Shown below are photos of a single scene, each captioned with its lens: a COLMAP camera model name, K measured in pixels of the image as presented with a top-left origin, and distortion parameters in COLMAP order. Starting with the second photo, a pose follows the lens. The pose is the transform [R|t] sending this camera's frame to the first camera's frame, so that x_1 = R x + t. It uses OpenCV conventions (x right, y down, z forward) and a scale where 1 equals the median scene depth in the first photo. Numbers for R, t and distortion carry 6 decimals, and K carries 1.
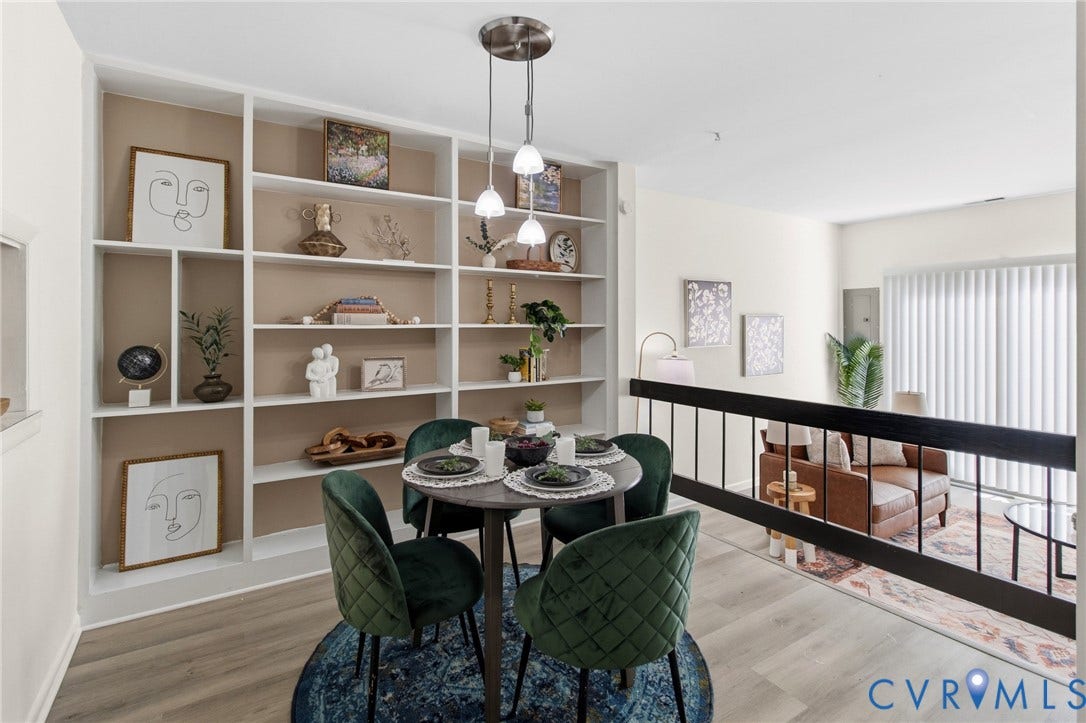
lens RADIAL K [[505.3, 0, 535.1], [0, 505.3, 324.8], [0, 0, 1]] dist [-0.000500, -0.000755]
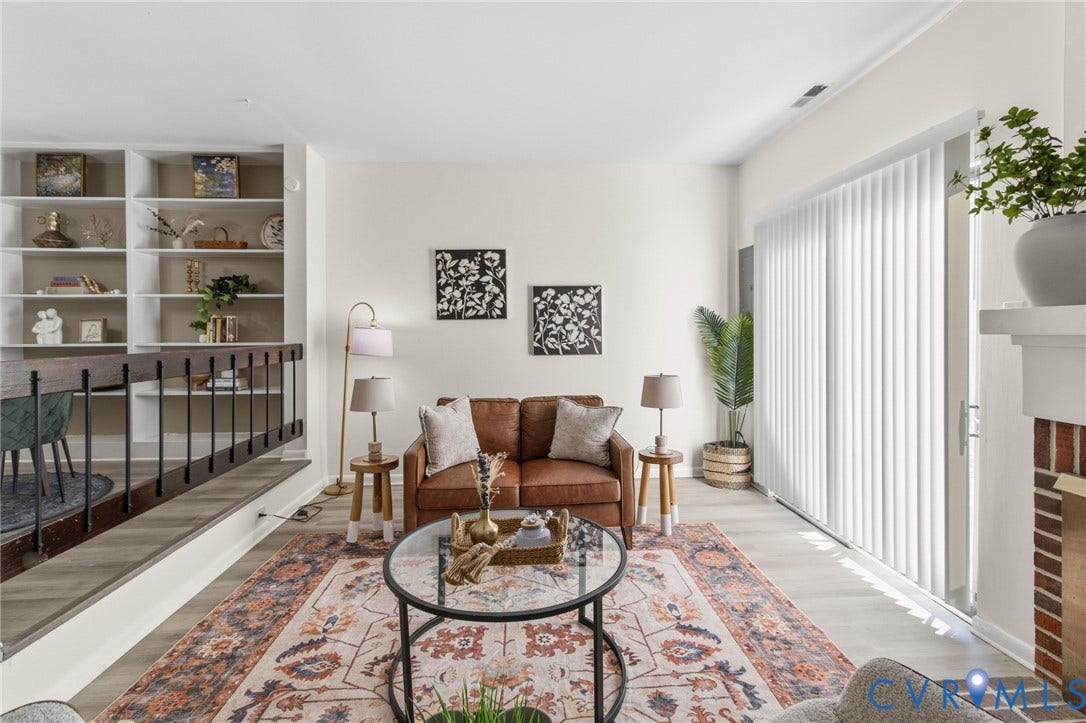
lens RADIAL K [[505.3, 0, 545.3], [0, 505.3, 335.7], [0, 0, 1]] dist [-0.000500, -0.000755]
pose [[0.874884, -0.001003, -0.484332, 1.124063], [0.003273, 0.999987, 0.003842, 0.084209], [0.484322, -0.004946, 0.874876, 0.308248]]
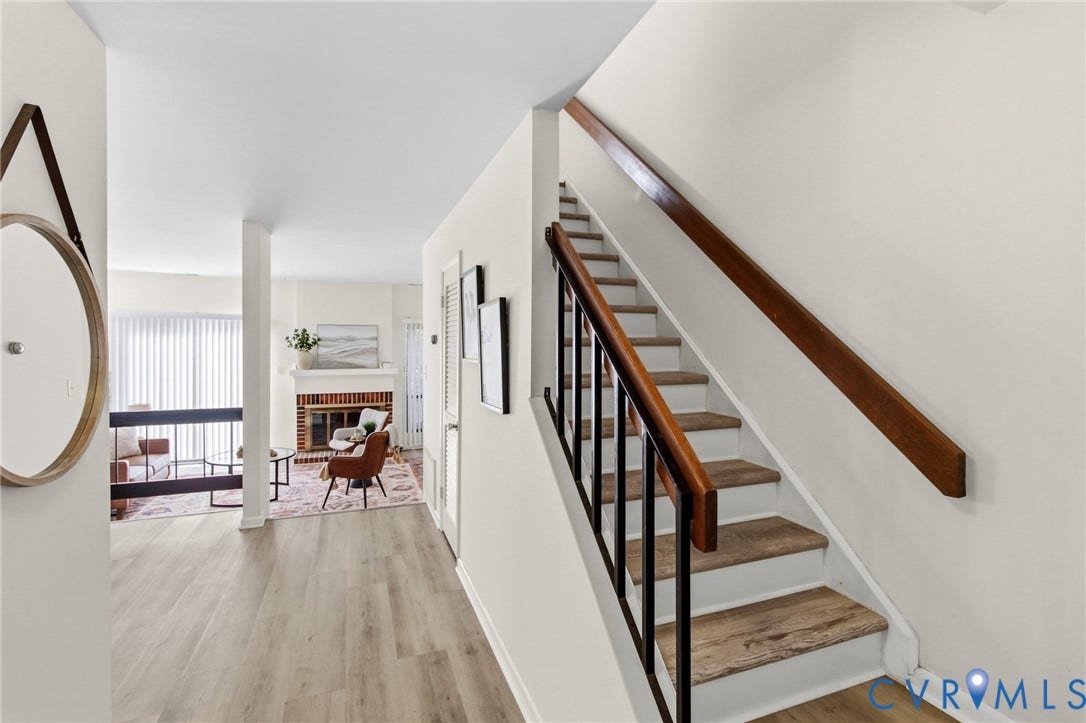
lens RADIAL K [[505.3, 0, 553.1], [0, 505.3, 361.6], [0, 0, 1]] dist [-0.000500, -0.000755]
pose [[0.160311, 0.004472, 0.987056, -0.550065], [0.014835, 0.999866, -0.006939, 0.058756], [-0.986955, 0.015755, 0.160223, -0.423882]]
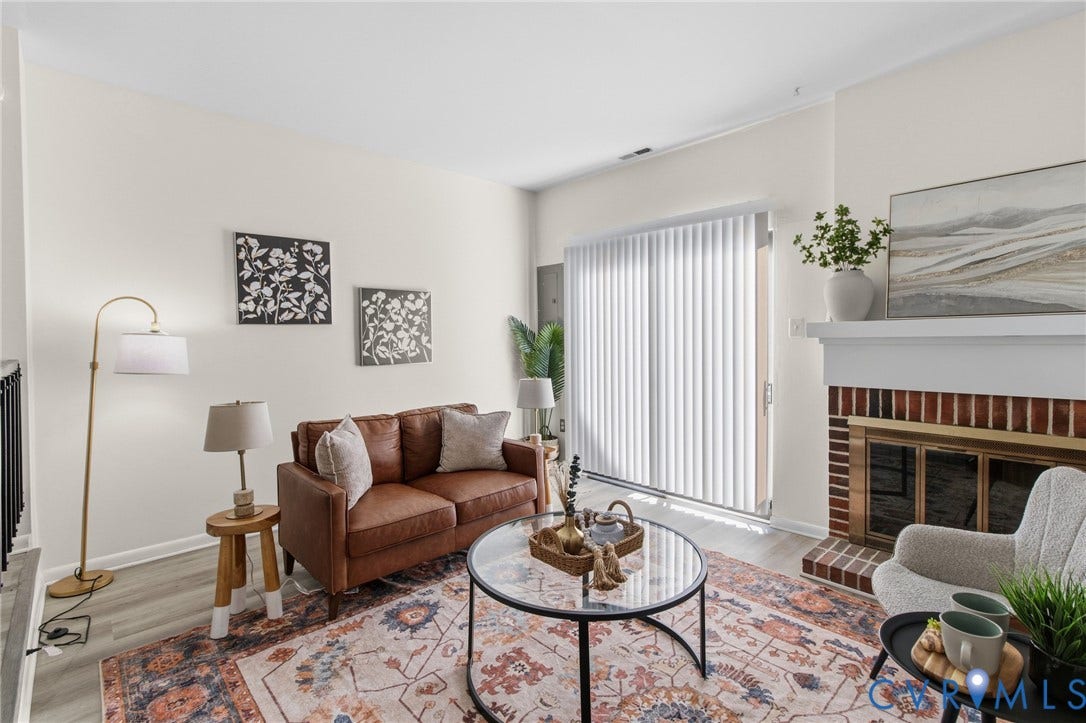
lens RADIAL K [[505.3, 0, 541.3], [0, 505.3, 347.0], [0, 0, 1]] dist [-0.000500, -0.000755]
pose [[0.982039, -0.013779, 0.188172, 0.705533], [0.011515, 0.999848, 0.013120, 0.085621], [-0.188324, -0.010718, 0.982048, 0.236721]]
